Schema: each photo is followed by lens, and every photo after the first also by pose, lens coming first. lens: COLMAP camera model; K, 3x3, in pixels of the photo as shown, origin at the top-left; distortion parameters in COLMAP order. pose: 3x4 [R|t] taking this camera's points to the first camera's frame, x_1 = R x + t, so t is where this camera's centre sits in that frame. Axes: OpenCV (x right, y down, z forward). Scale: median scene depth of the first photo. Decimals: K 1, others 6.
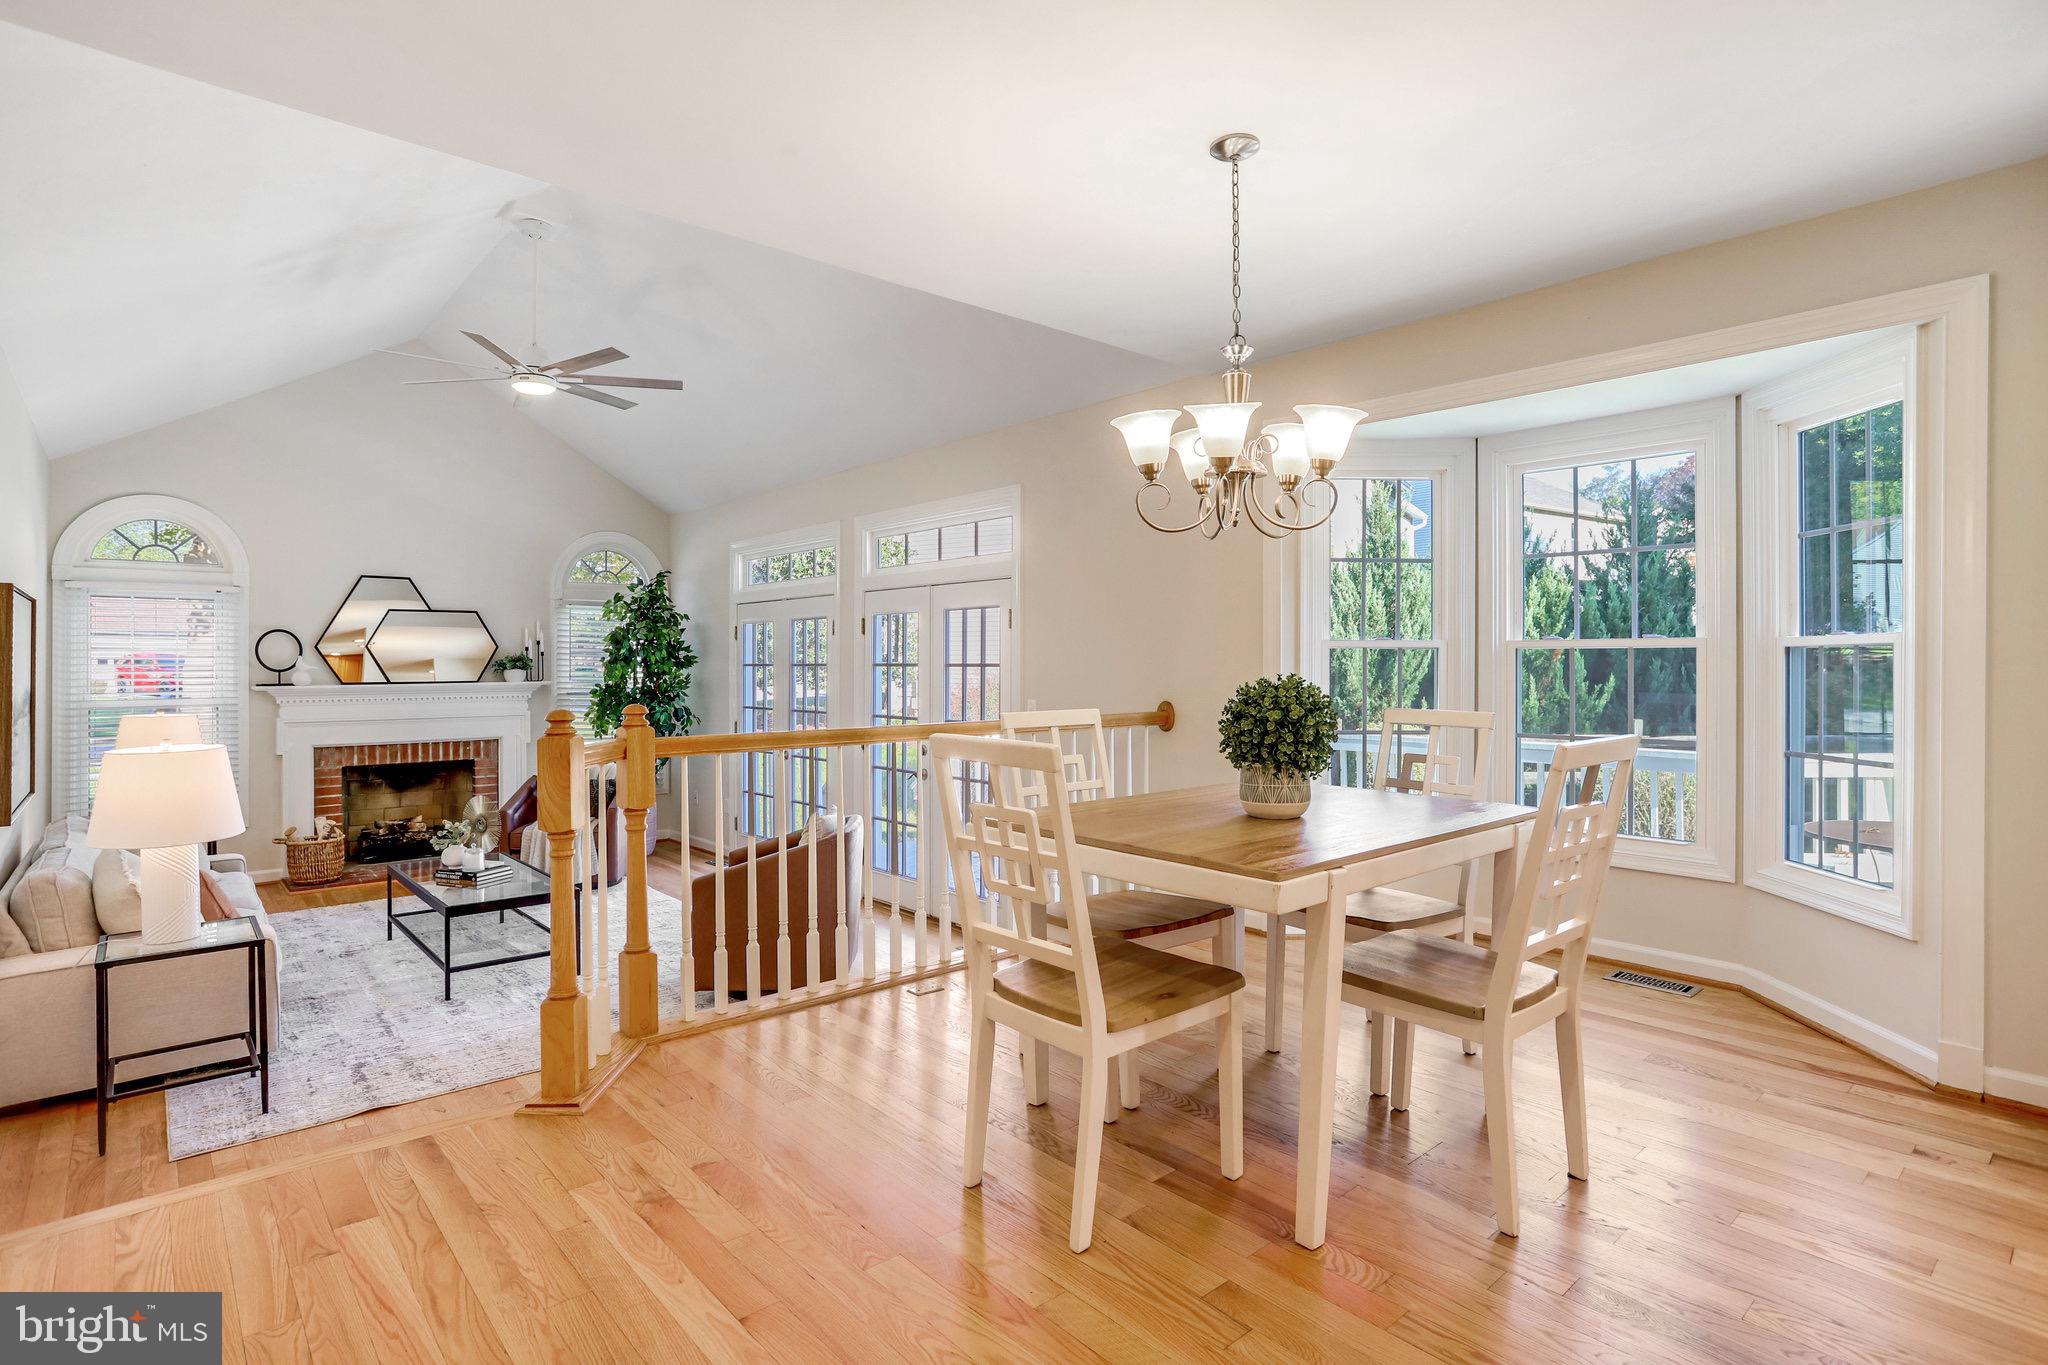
lens RADIAL K [[1048.1, 0, 1026.1], [0, 1048.1, 671.4], [0, 0, 1]] dist [-0.061109, 0.033997]
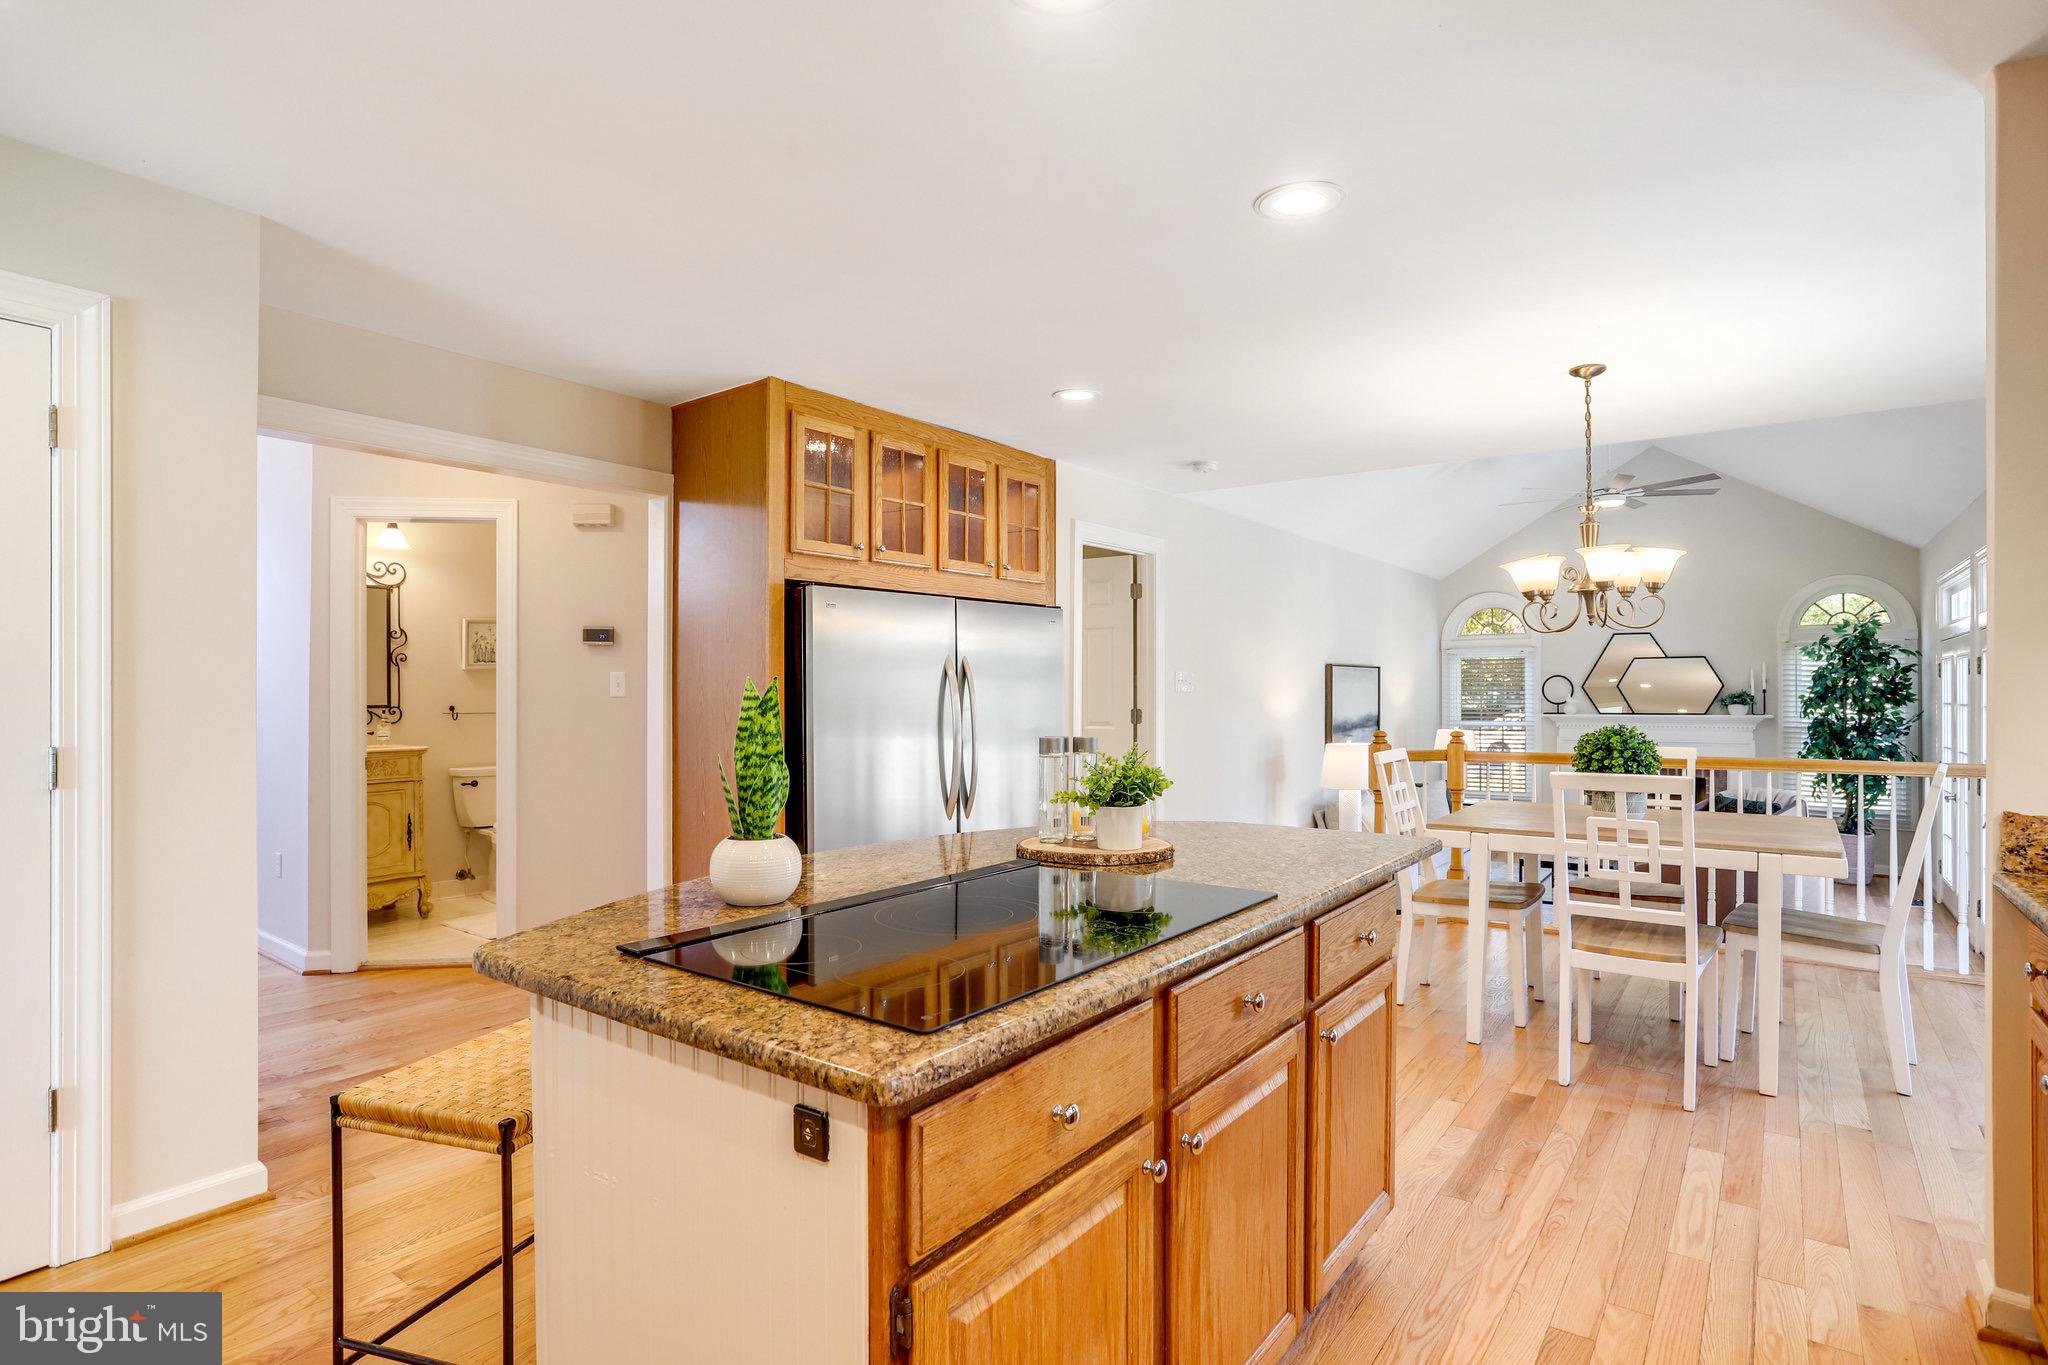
lens RADIAL K [[1053.0, 0, 1027.3], [0, 1053.0, 670.5], [0, 0, 1]] dist [-0.070809, 0.034960]
pose [[0.217056, -0.017374, -0.976004, 0.478866], [-0.010949, 0.999735, -0.020231, -0.008616], [0.976098, 0.015077, 0.216808, -0.040659]]
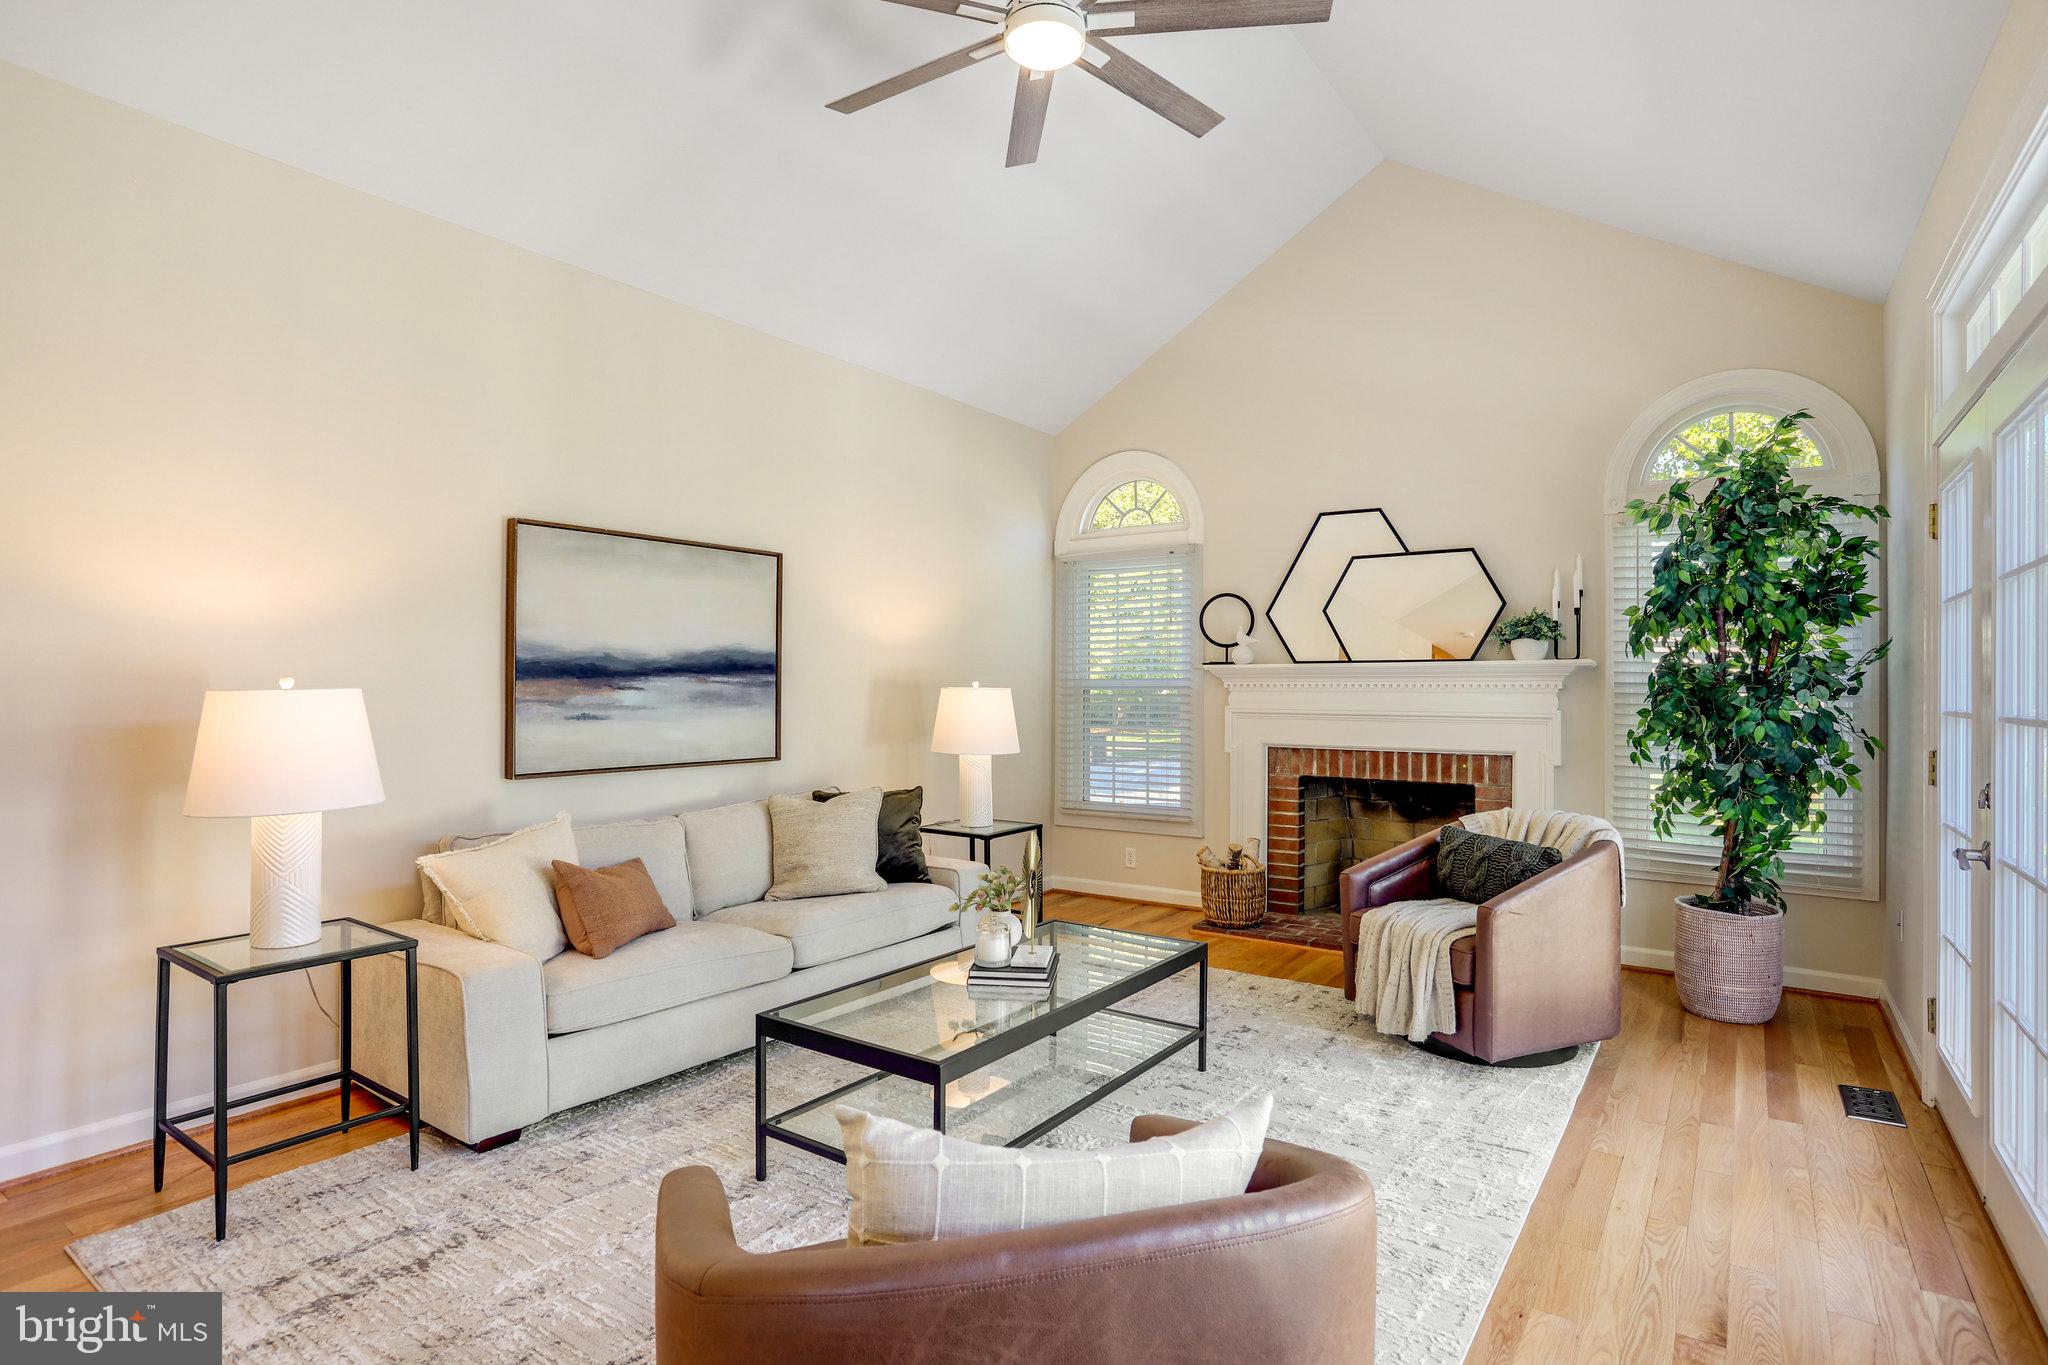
lens RADIAL K [[1048.1, 0, 1026.1], [0, 1048.1, 671.4], [0, 0, 1]] dist [-0.061109, 0.033997]
pose [[0.238401, -0.009224, -0.971123, 0.014171], [-0.013666, 0.999824, -0.012851, 0.028488], [0.971071, 0.016335, 0.238233, 0.593395]]
